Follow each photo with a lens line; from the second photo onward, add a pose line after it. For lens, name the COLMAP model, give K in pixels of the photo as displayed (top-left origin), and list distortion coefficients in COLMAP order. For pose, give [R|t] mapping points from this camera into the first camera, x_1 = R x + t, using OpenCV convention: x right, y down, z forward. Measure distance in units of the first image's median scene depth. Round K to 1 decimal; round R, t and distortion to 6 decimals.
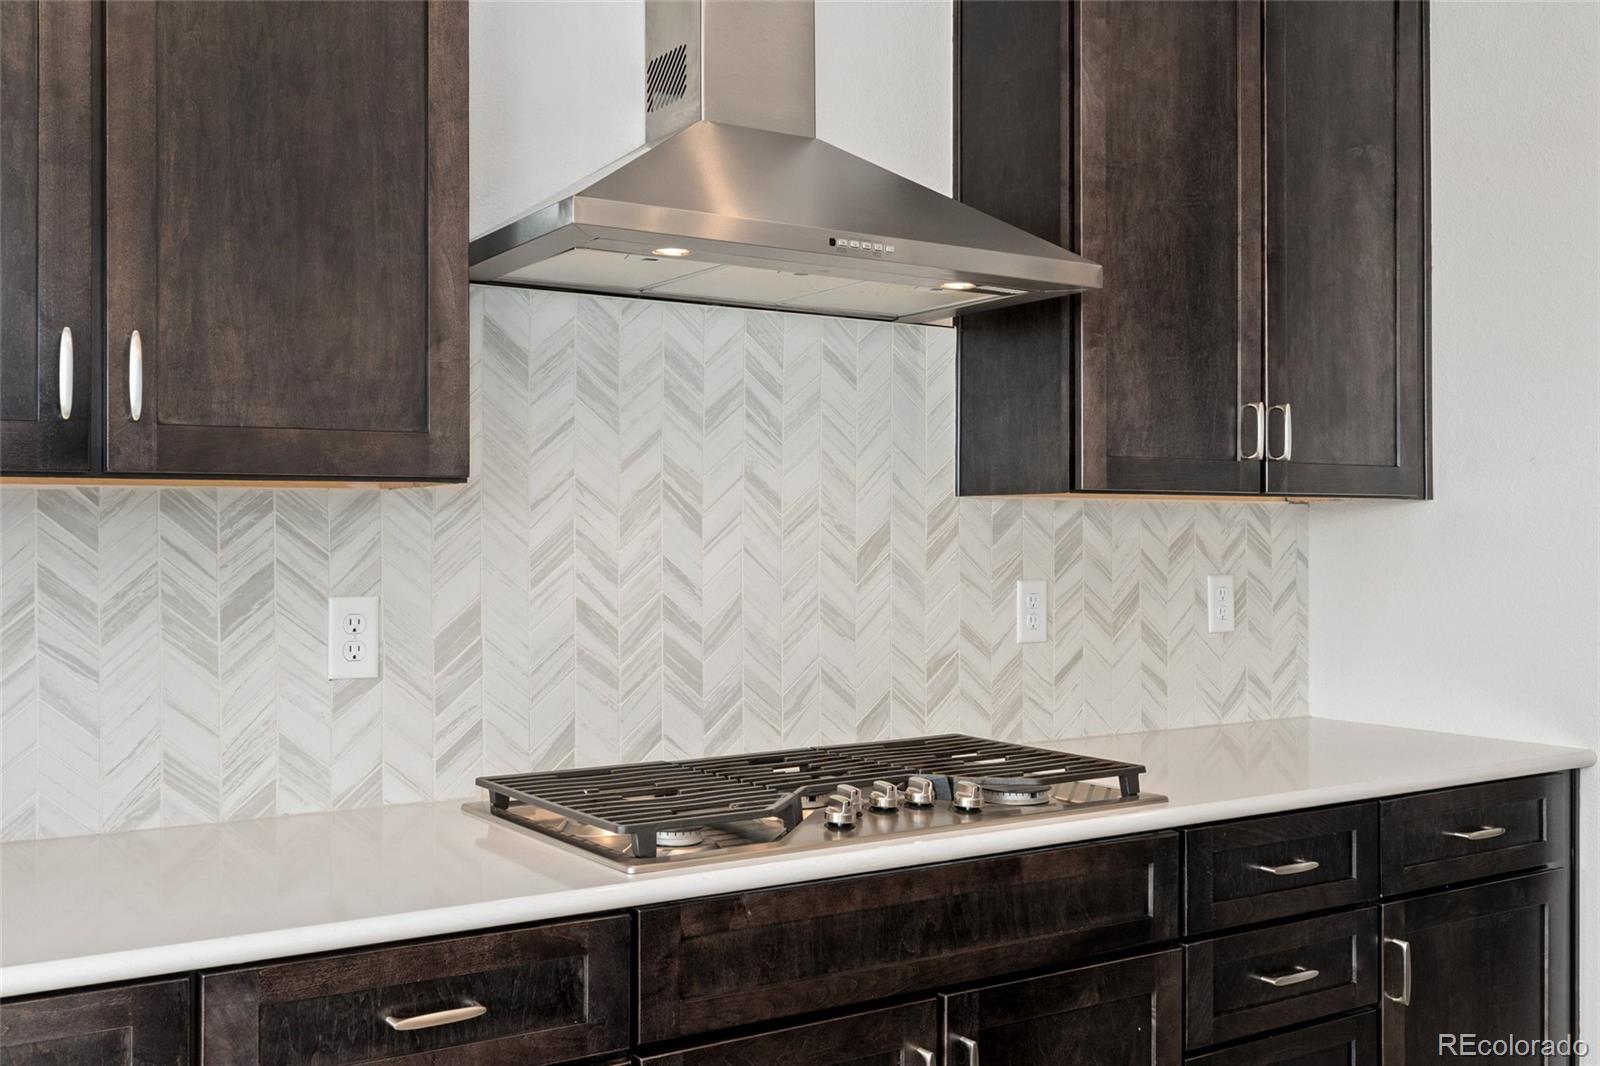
lens RADIAL K [[1618.1, 0, 791.3], [0, 1618.1, 529.0], [0, 0, 1]] dist [0.010620, 0.000000]
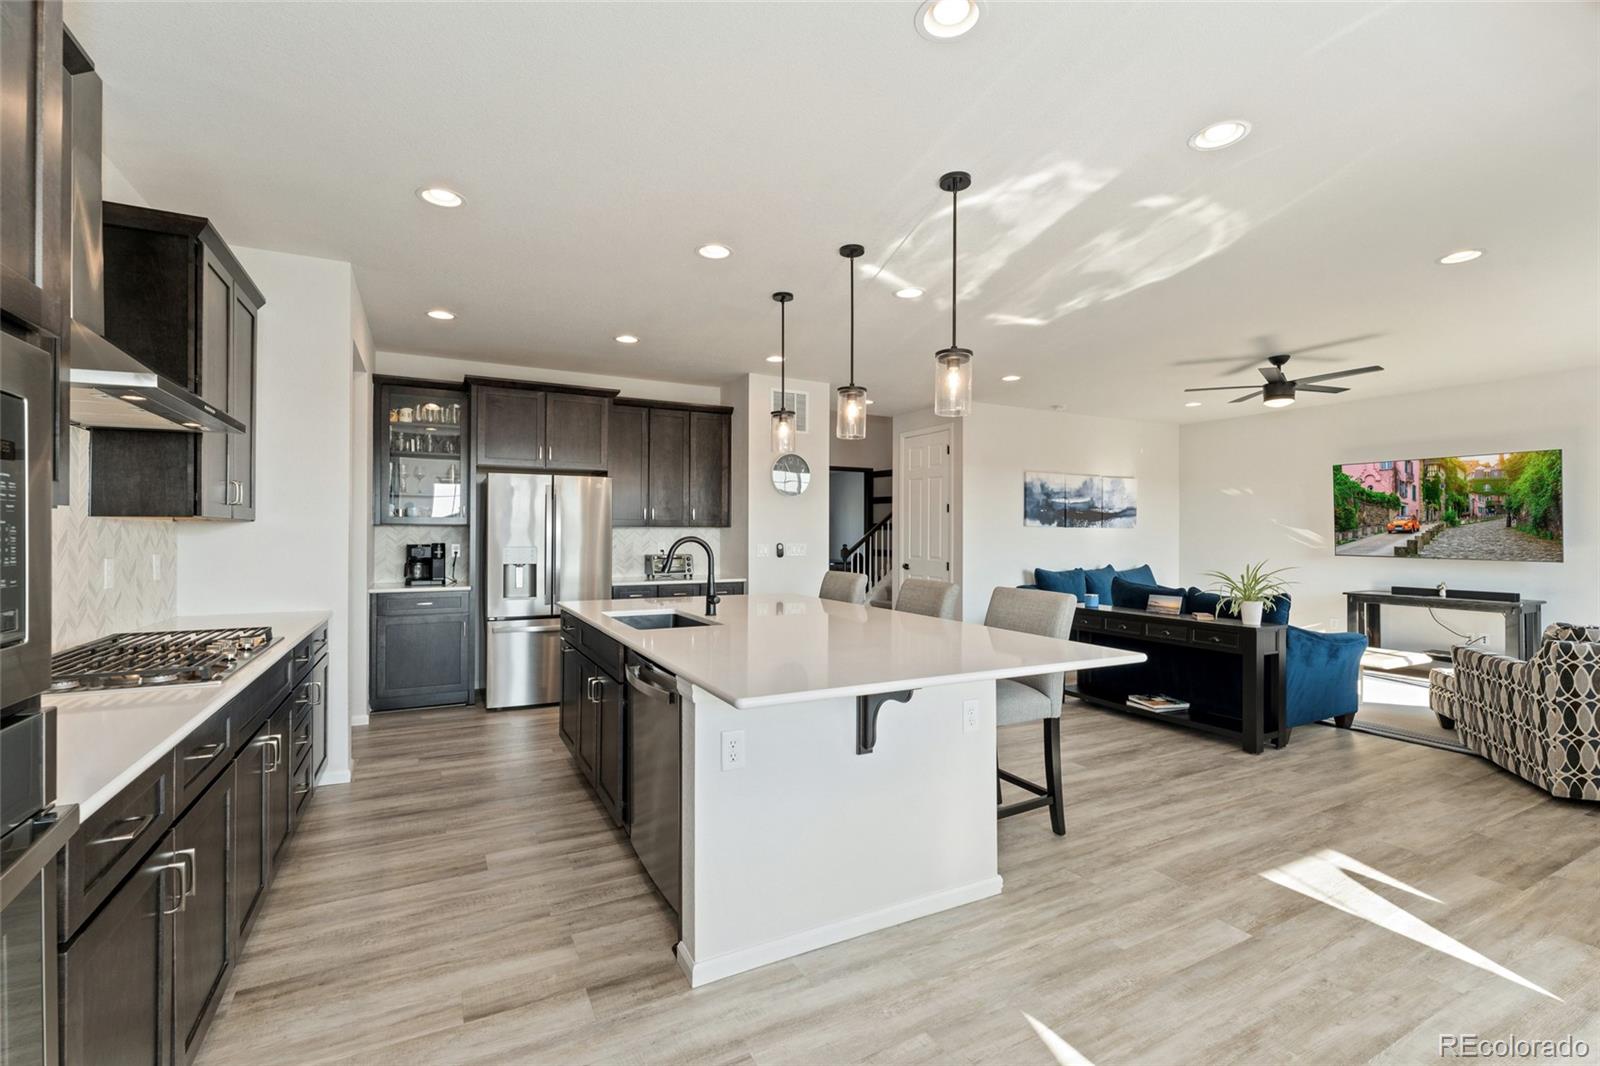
lens RADIAL K [[706.7, 0, 796.7], [0, 706.7, 508.6], [0, 0, 1]] dist [-0.002379, -0.000905]
pose [[0.098044, 0.036398, 0.994516, -0.691419], [0.004180, 0.999307, -0.036985, 0.006010], [-0.995173, 0.007783, 0.097824, 0.051800]]
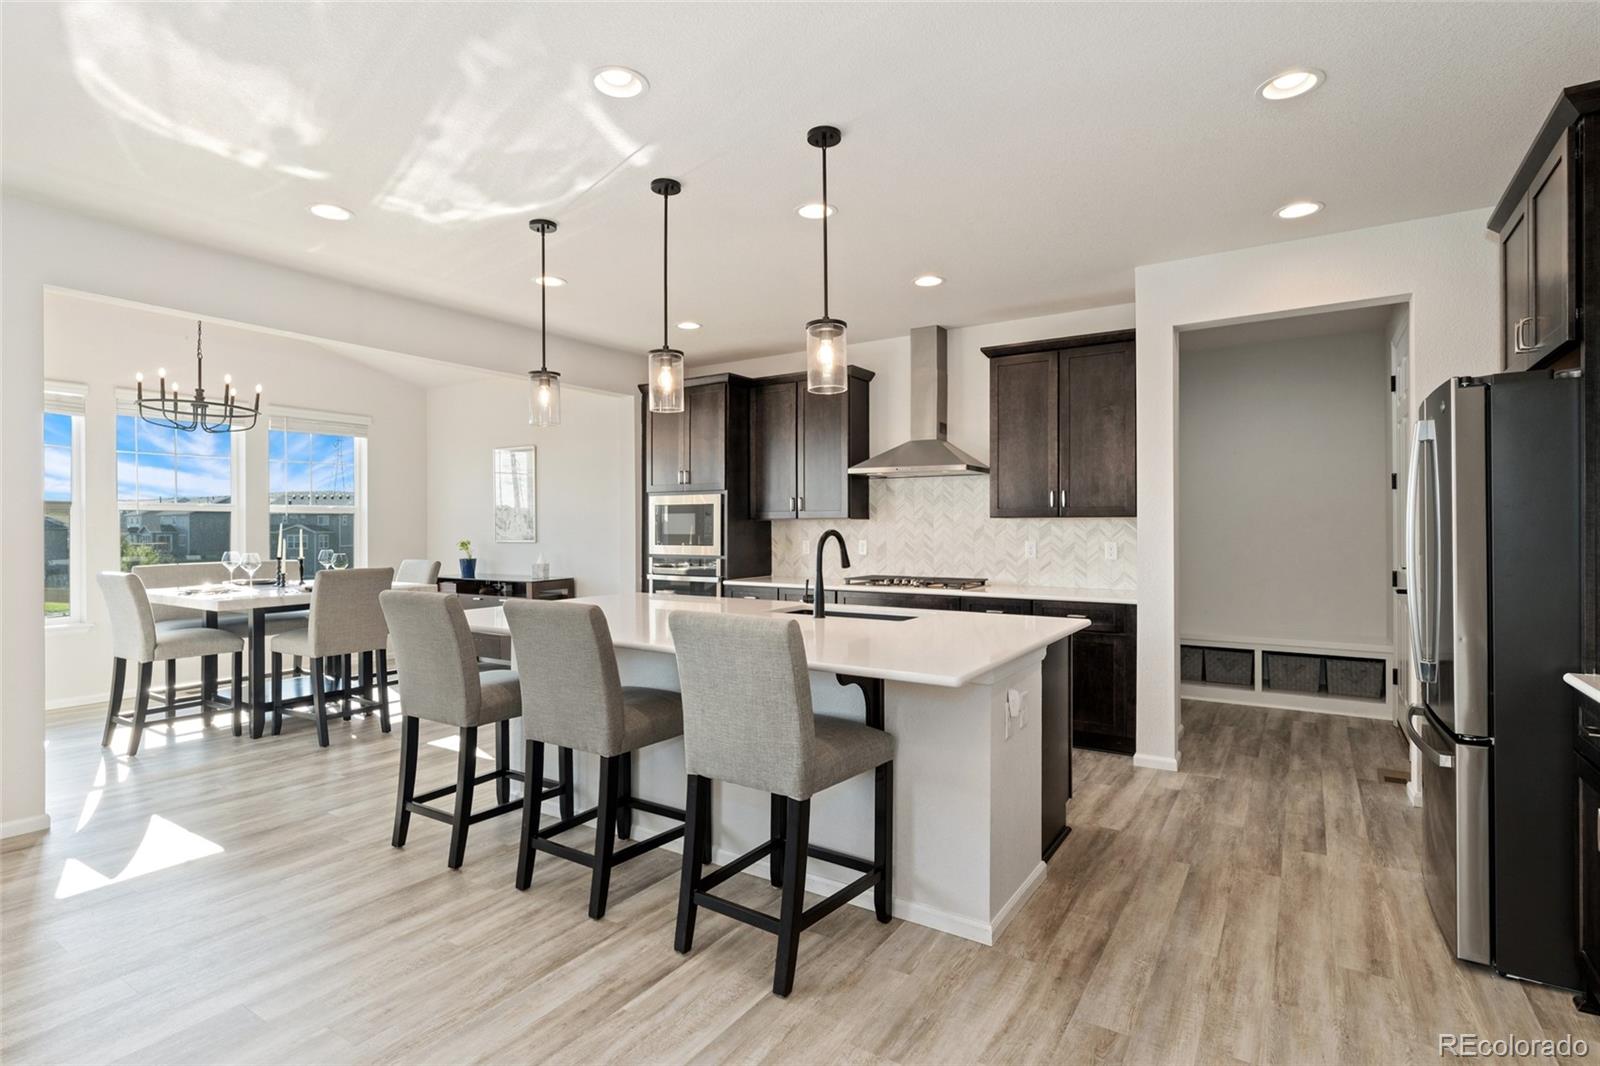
lens RADIAL K [[783.7, 0, 796.3], [0, 783.7, 527.8], [0, 0, 1]] dist [0.004422, -0.000028]
pose [[0.396049, -0.001776, -0.918228, 1.685499], [-0.000069, 0.999998, -0.001964, 0.005780], [0.918230, 0.000841, 0.396048, -0.191064]]
